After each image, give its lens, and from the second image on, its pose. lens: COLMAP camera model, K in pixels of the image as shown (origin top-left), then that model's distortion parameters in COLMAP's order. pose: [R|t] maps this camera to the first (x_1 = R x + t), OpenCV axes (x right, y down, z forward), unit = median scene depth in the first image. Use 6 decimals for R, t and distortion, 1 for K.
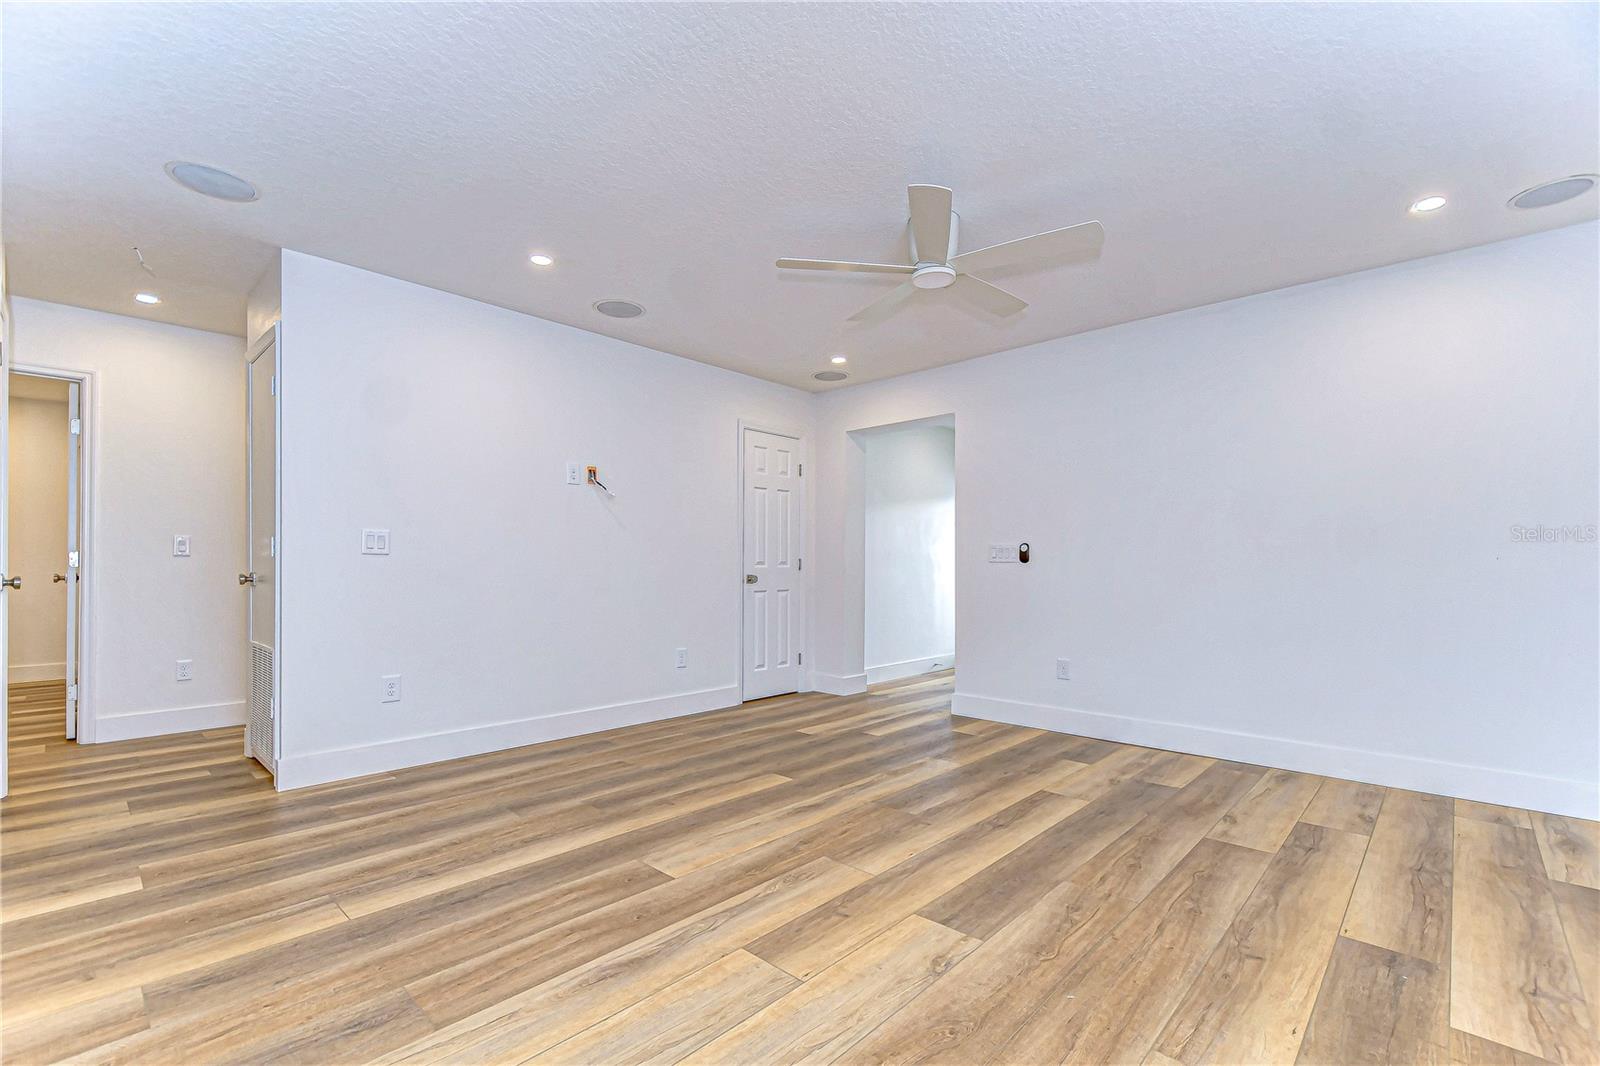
lens RADIAL K [[695.4, 0, 800.3], [0, 695.4, 564.8], [0, 0, 1]] dist [0.003716, -0.000788]
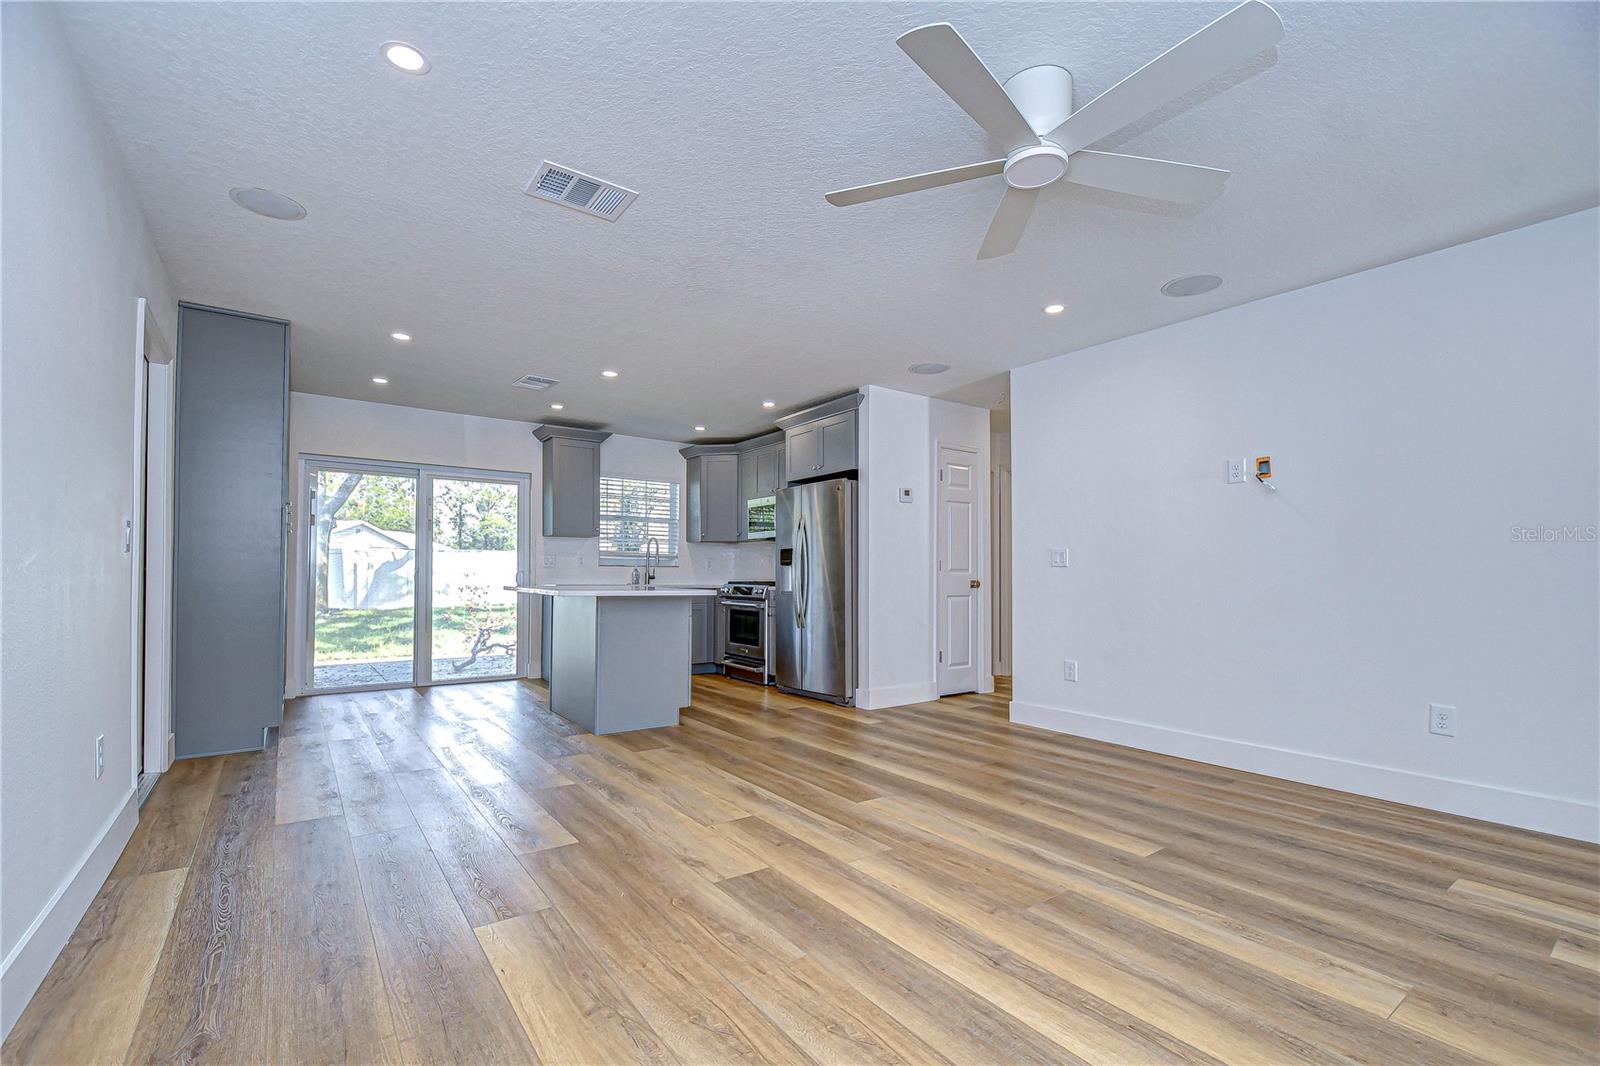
lens RADIAL K [[695.4, 0, 800.3], [0, 695.4, 564.8], [0, 0, 1]] dist [0.003716, -0.000788]
pose [[-0.178978, -0.020112, -0.983647, 0.923763], [-0.003380, 0.999798, -0.019827, 0.010951], [0.983847, -0.000224, -0.179010, 0.883713]]
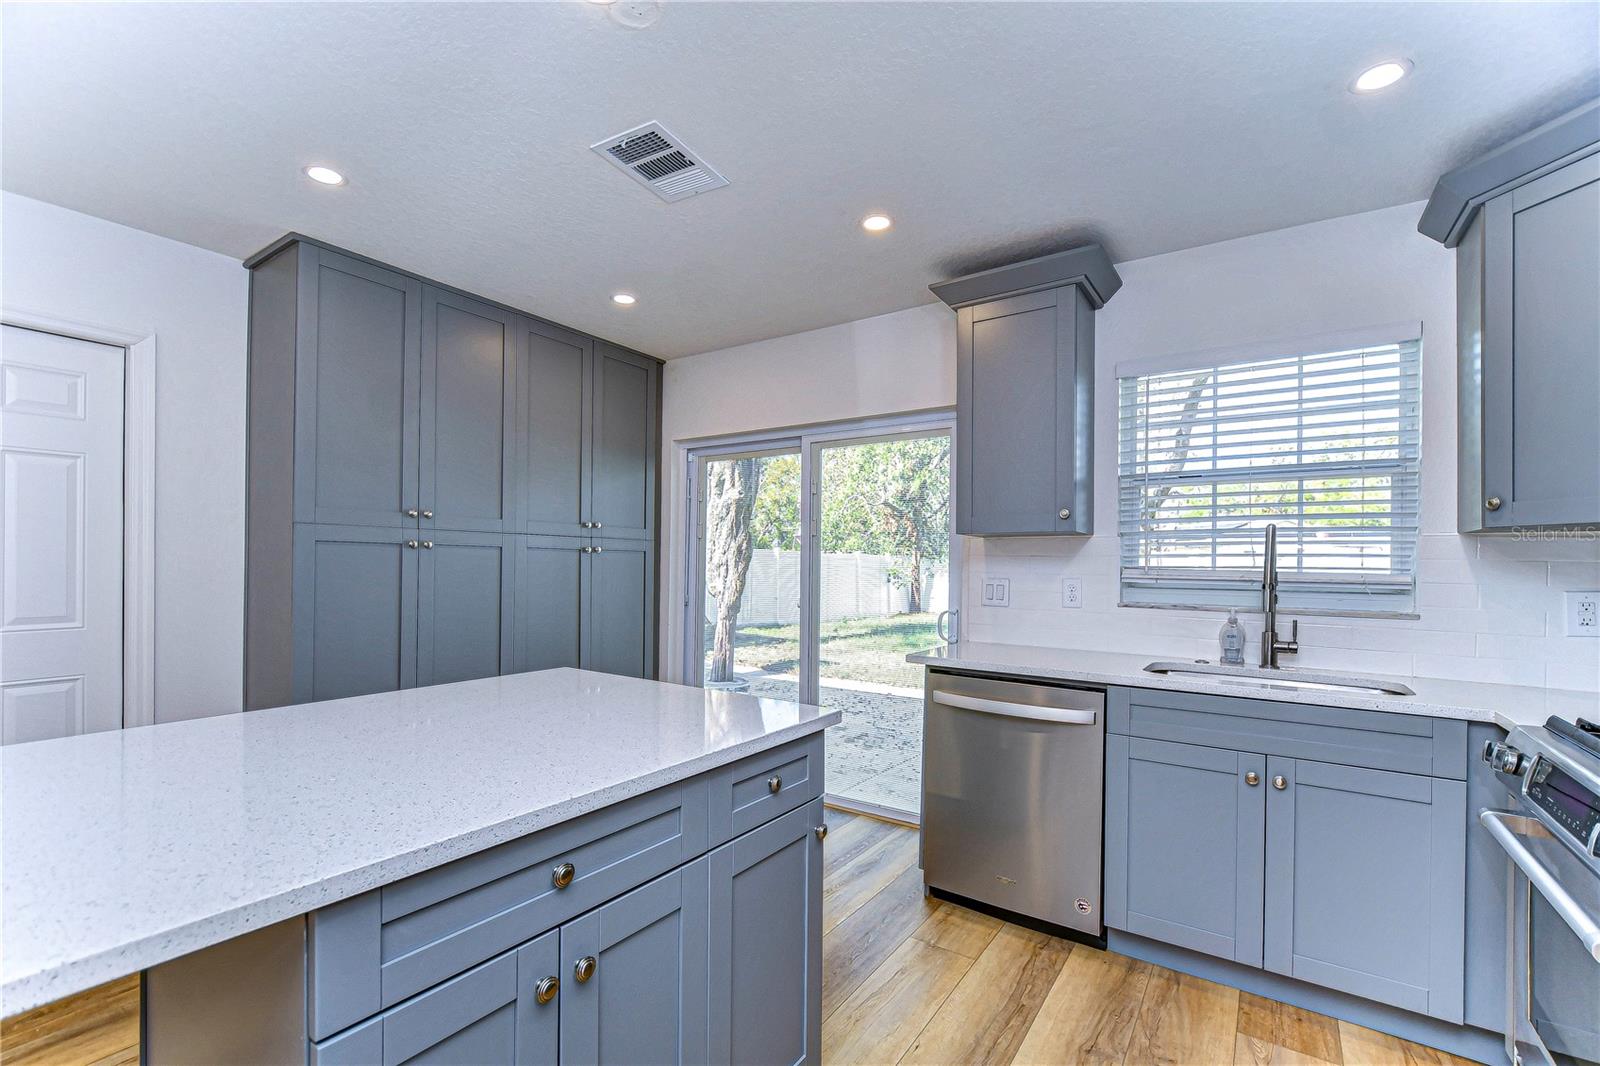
lens RADIAL K [[695.4, 0, 800.3], [0, 695.4, 564.8], [0, 0, 1]] dist [0.003716, -0.000788]
pose [[-0.988311, -0.013483, -0.151851, -0.757350], [-0.013208, 0.999909, -0.002821, -0.078770], [0.151875, -0.000783, -0.988399, 0.625554]]
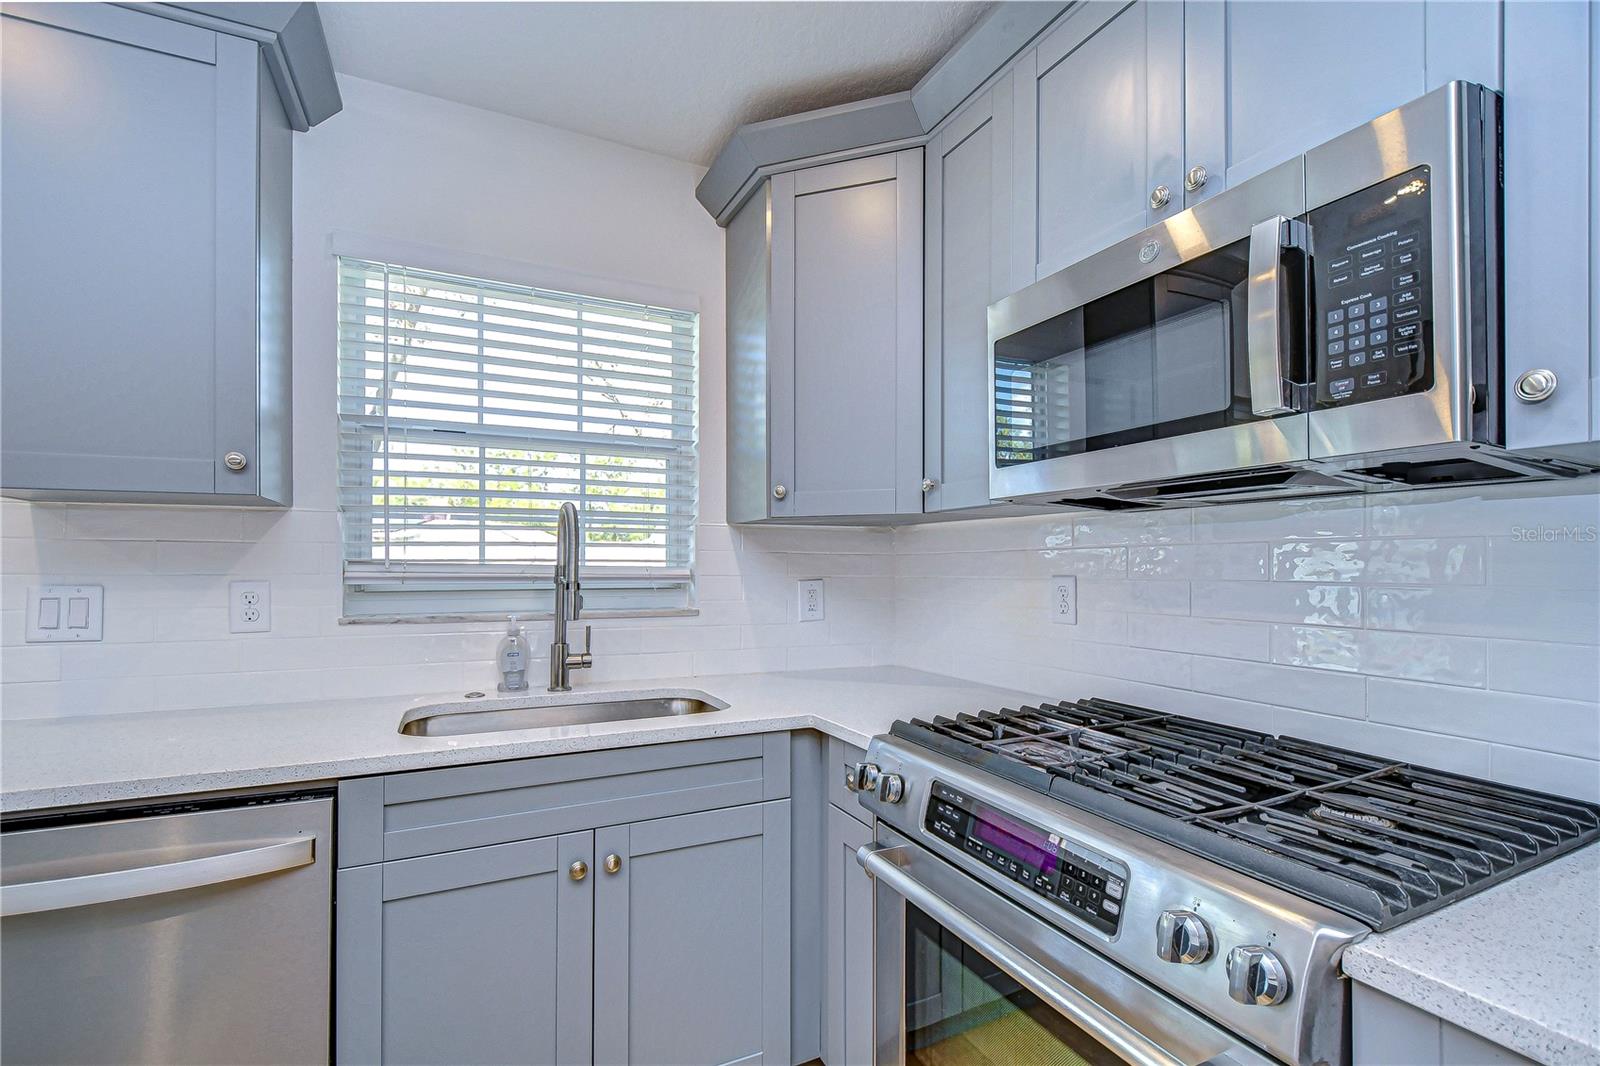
lens RADIAL K [[699.1, 0, 799.7], [0, 699.1, 561.3], [0, 0, 1]] dist [0.000340, -0.000689]
pose [[-0.346140, -0.006319, -0.938162, -0.915578], [0.000408, 0.999976, -0.006886, -0.079646], [0.938183, -0.002767, -0.346129, 0.316342]]
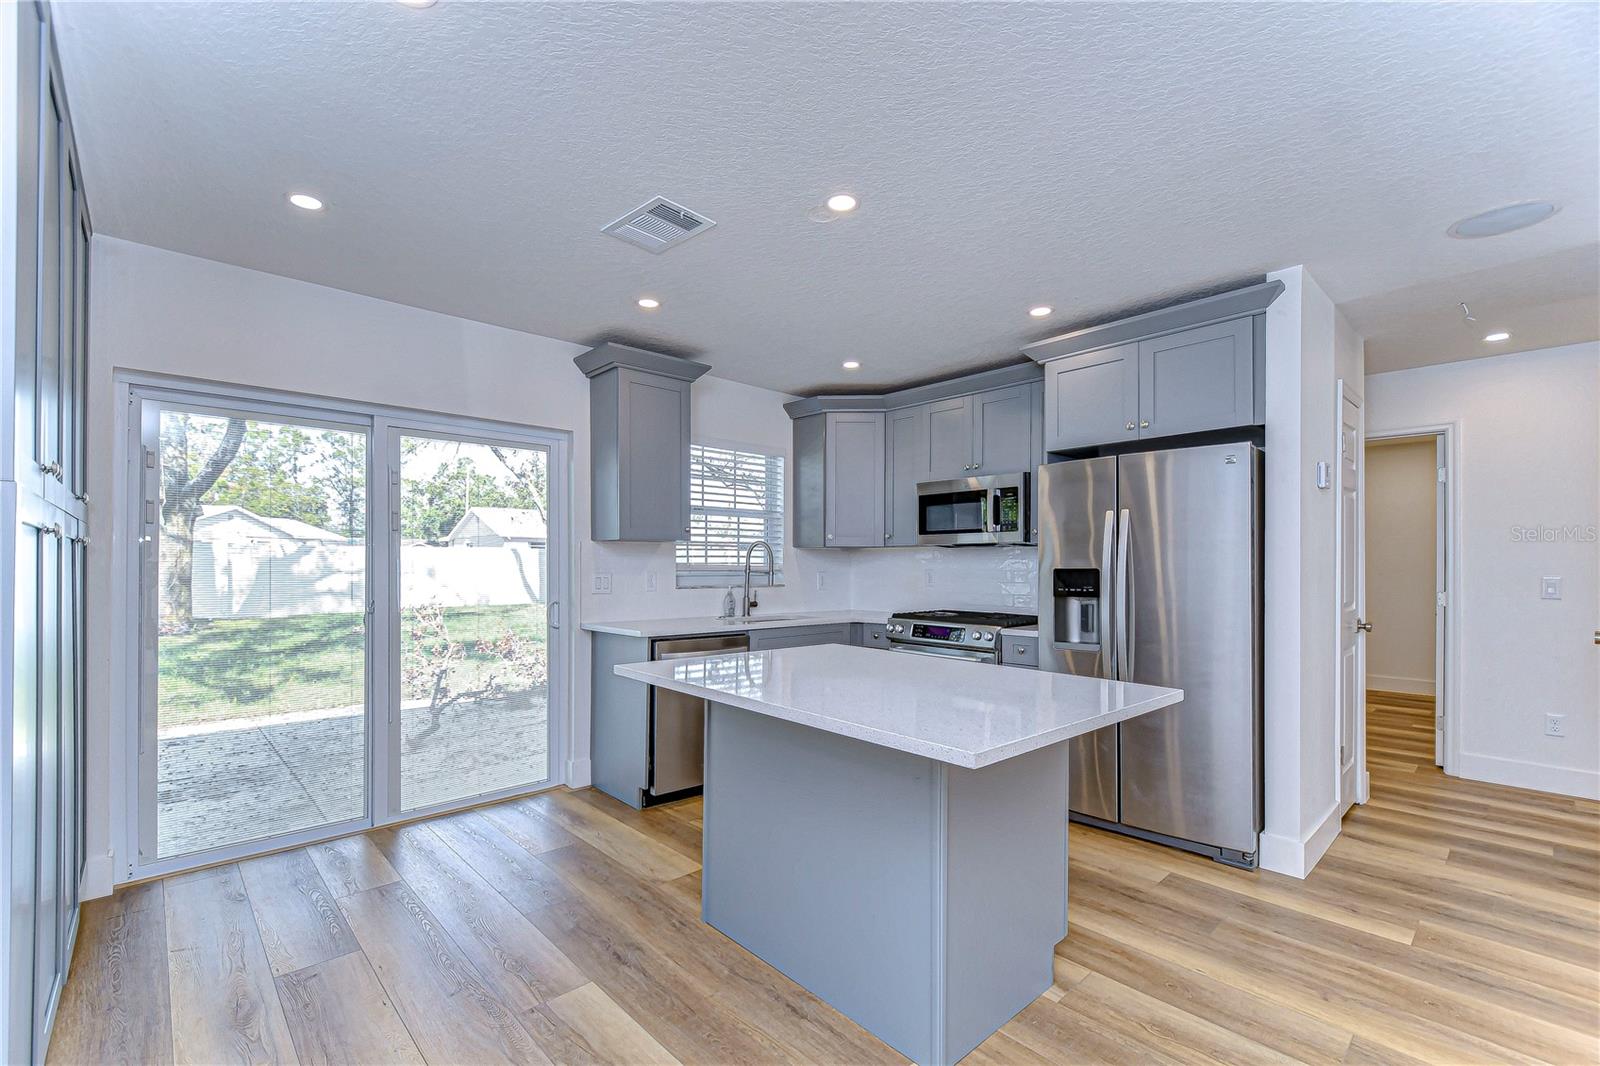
lens RADIAL K [[699.1, 0, 799.7], [0, 699.1, 561.3], [0, 0, 1]] dist [0.000340, -0.000689]
pose [[-0.060861, -0.008926, -0.998106, 0.124813], [-0.001352, 0.999960, -0.008860, -0.076161], [0.998145, 0.000810, -0.060871, 0.111666]]
